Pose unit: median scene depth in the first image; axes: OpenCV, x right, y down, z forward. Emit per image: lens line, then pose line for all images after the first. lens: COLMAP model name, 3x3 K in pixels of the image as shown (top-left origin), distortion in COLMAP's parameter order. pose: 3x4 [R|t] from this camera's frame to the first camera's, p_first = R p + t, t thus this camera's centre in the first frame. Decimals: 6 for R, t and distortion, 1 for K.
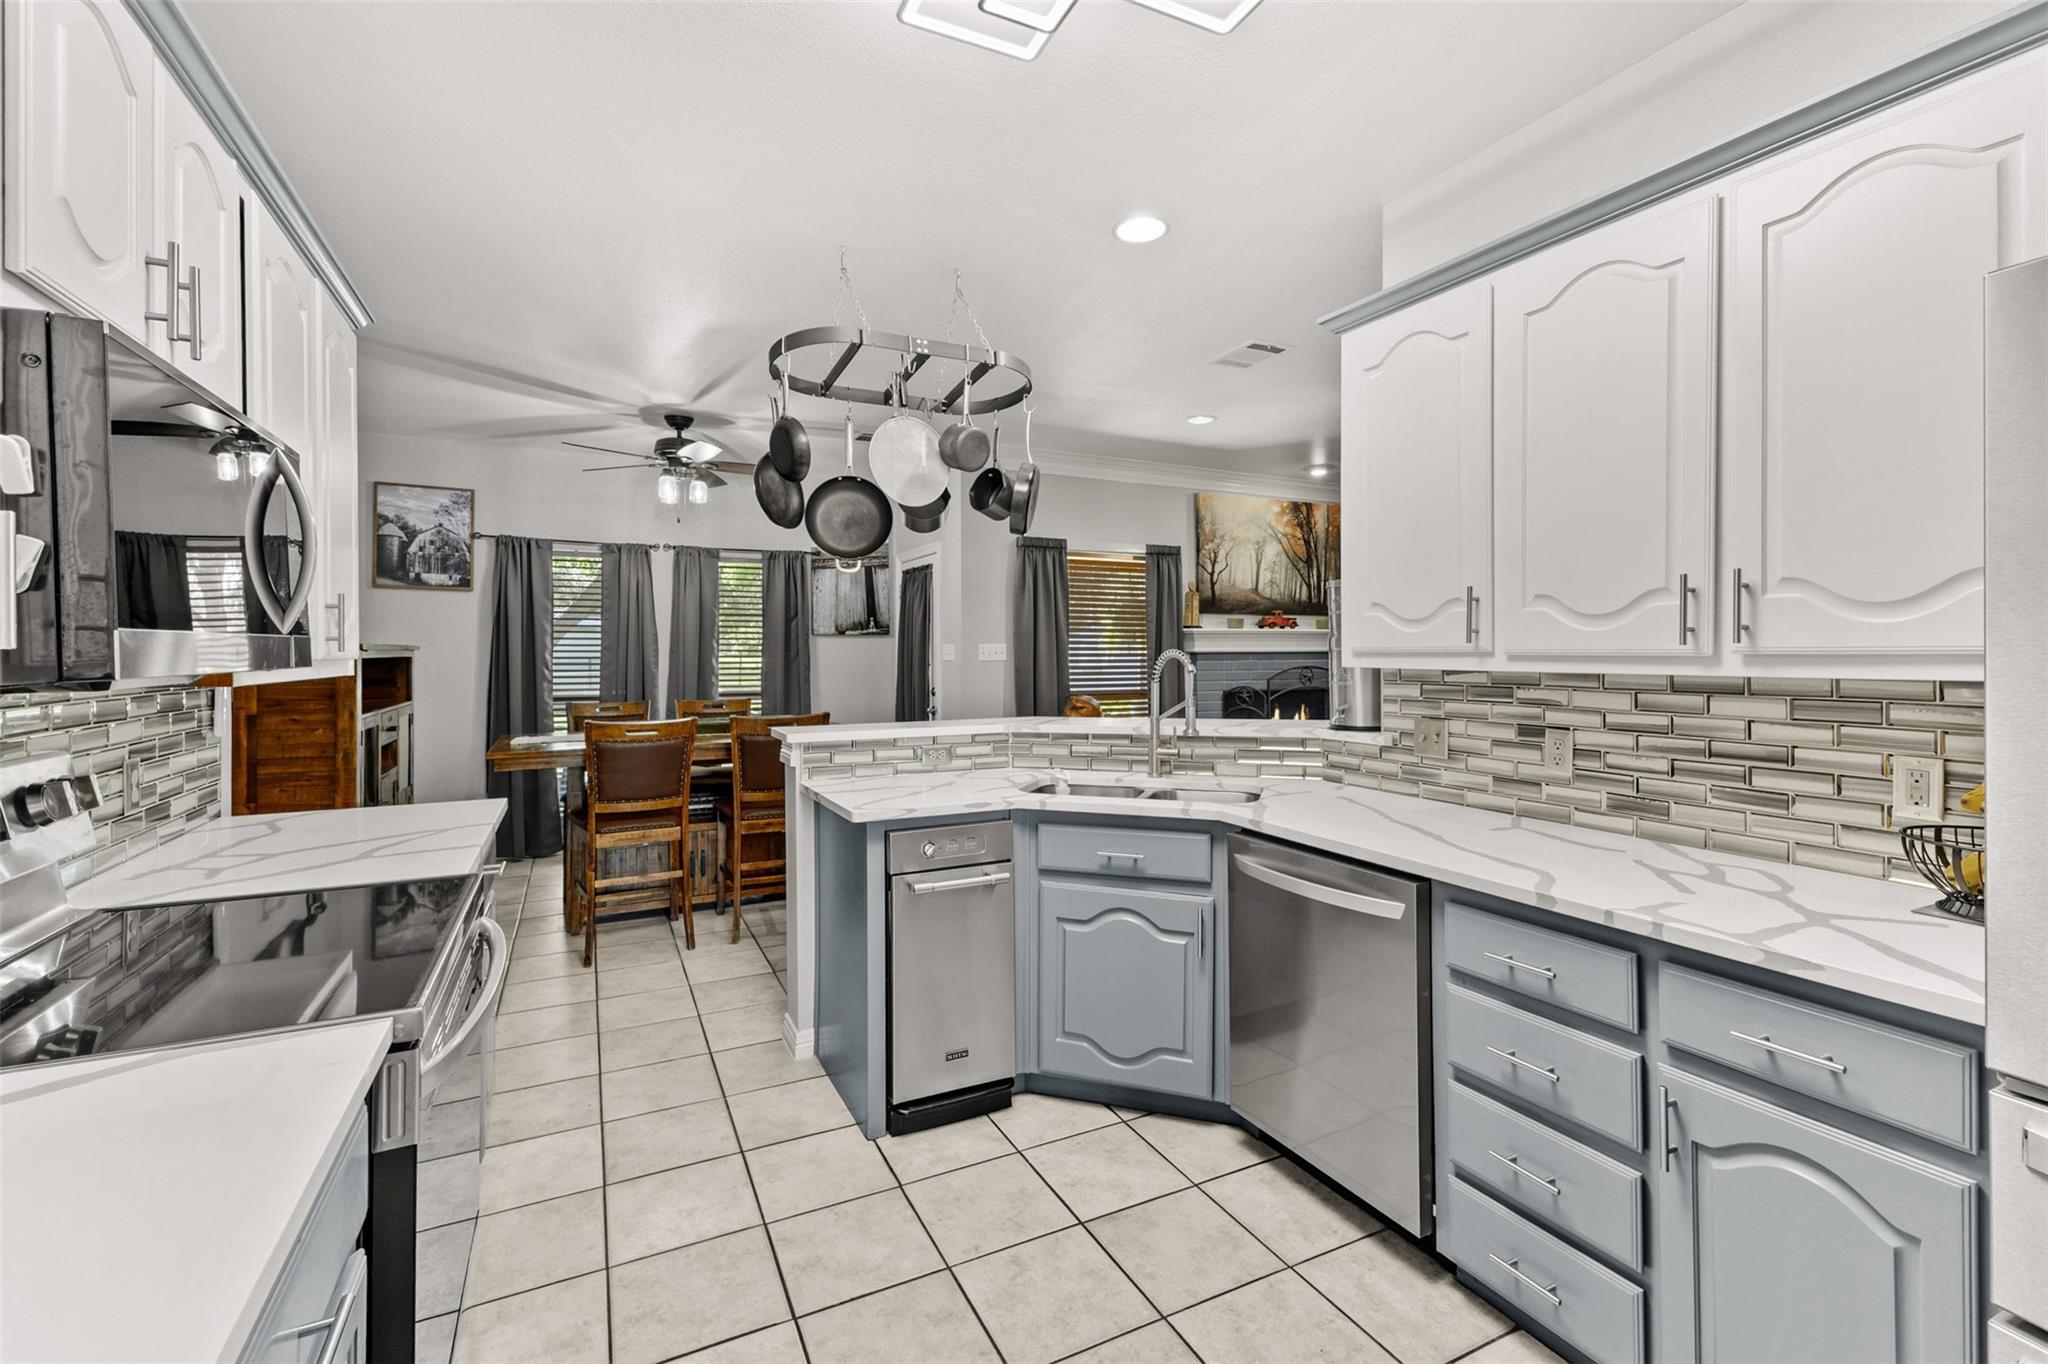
lens RADIAL K [[894.8, 0, 1048.3], [0, 894.8, 652.9], [0, 0, 1]] dist [0.000421, -0.000099]
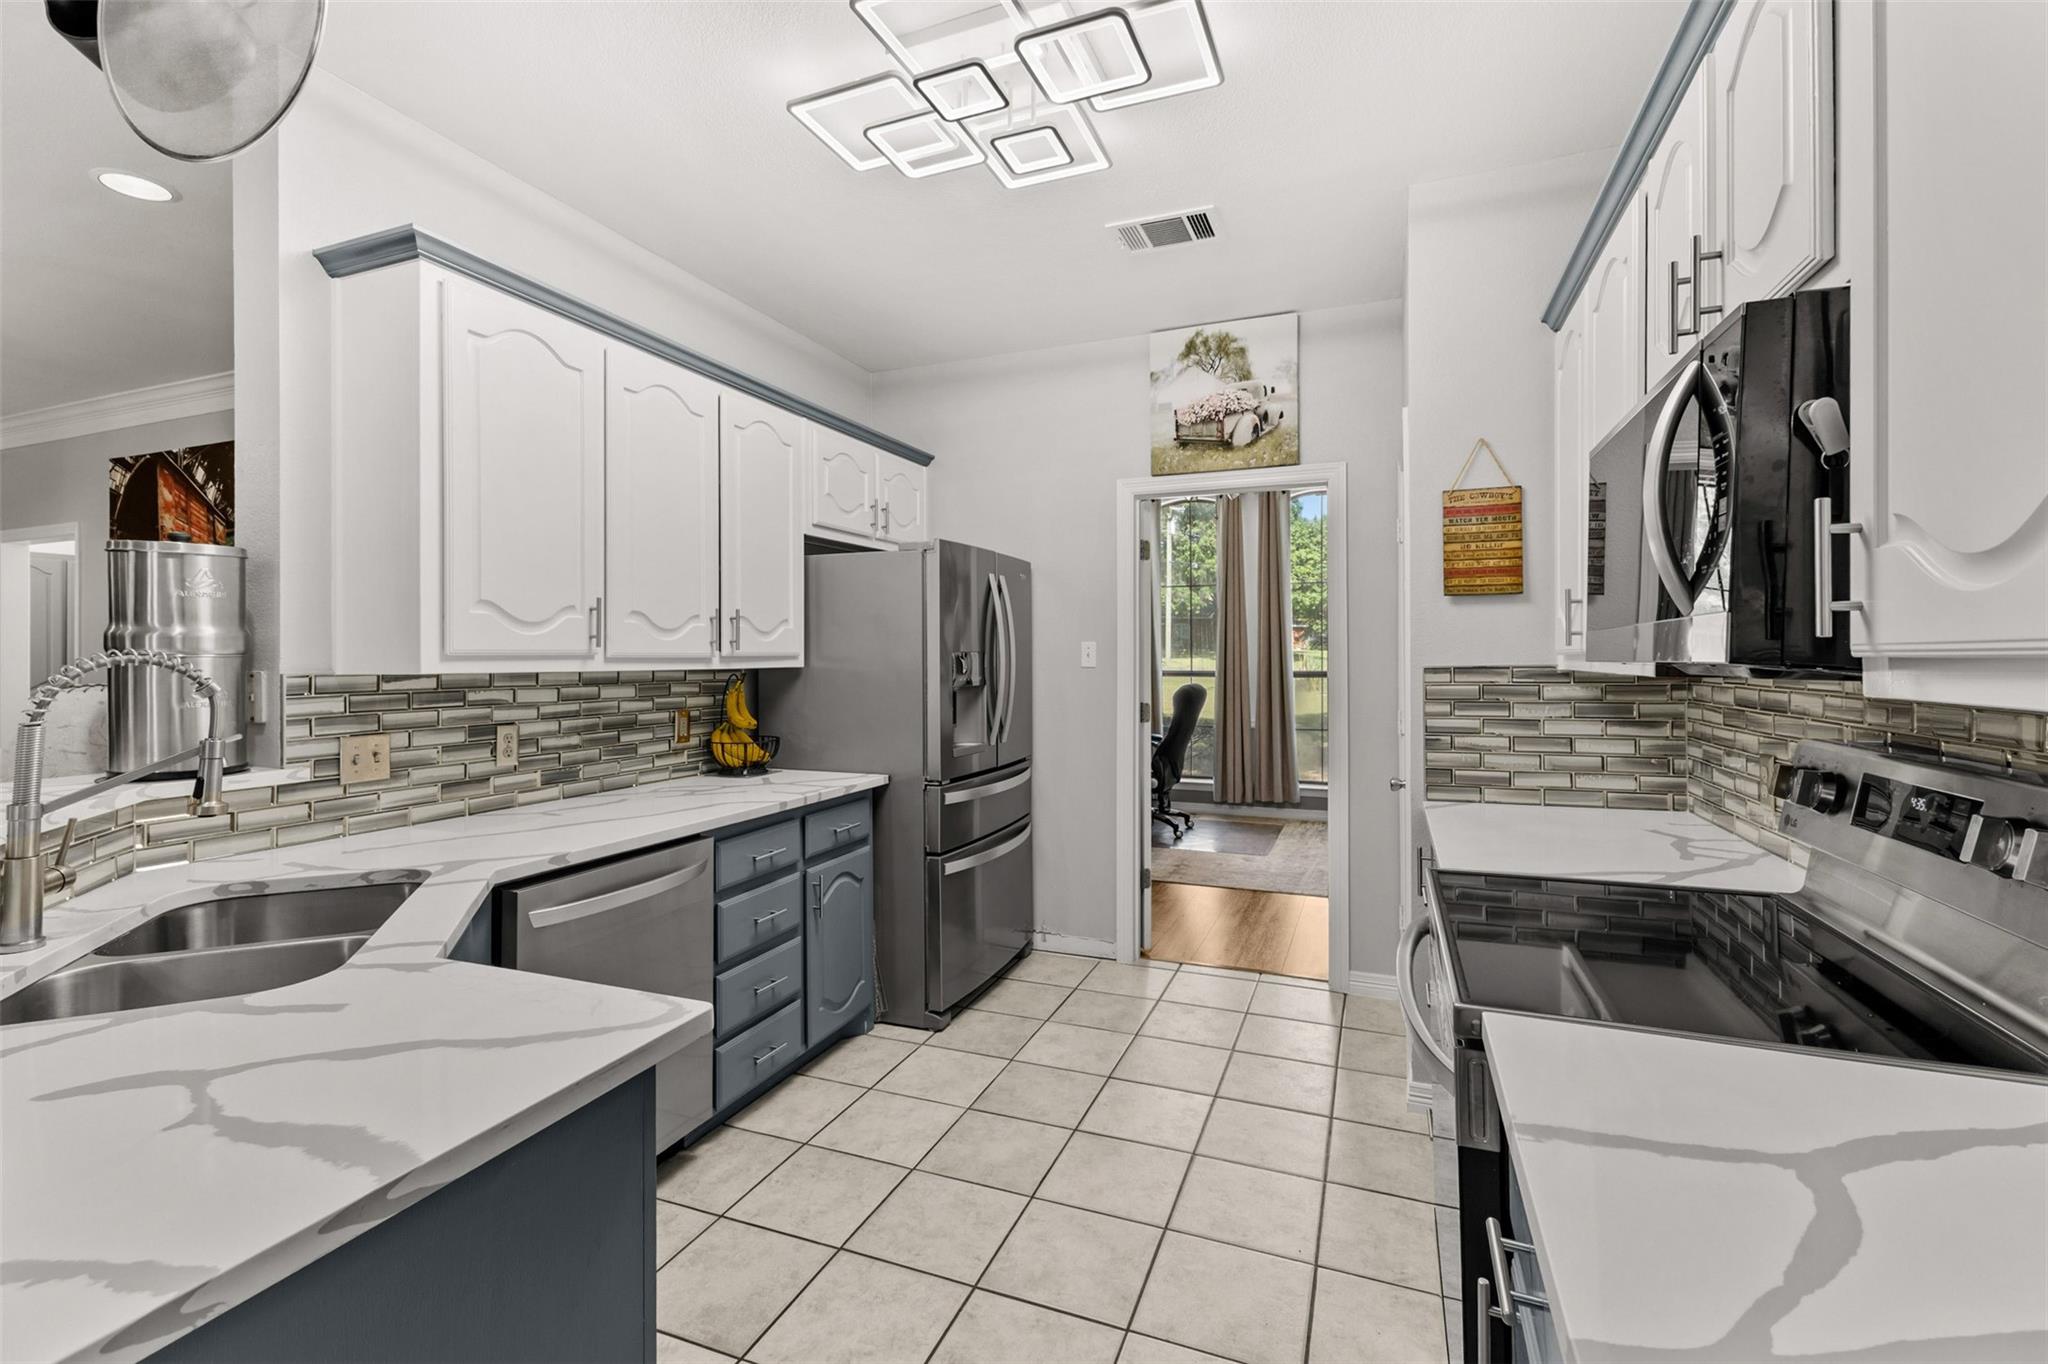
lens RADIAL K [[894.8, 0, 1026.4], [0, 894.8, 663.0], [0, 0, 1]] dist [0.000421, -0.000099]
pose [[-0.659224, -0.000134, 0.751947, -0.695426], [0.007703, 0.999946, 0.006931, 0.005480], [-0.751908, 0.010362, -0.659187, 1.247495]]
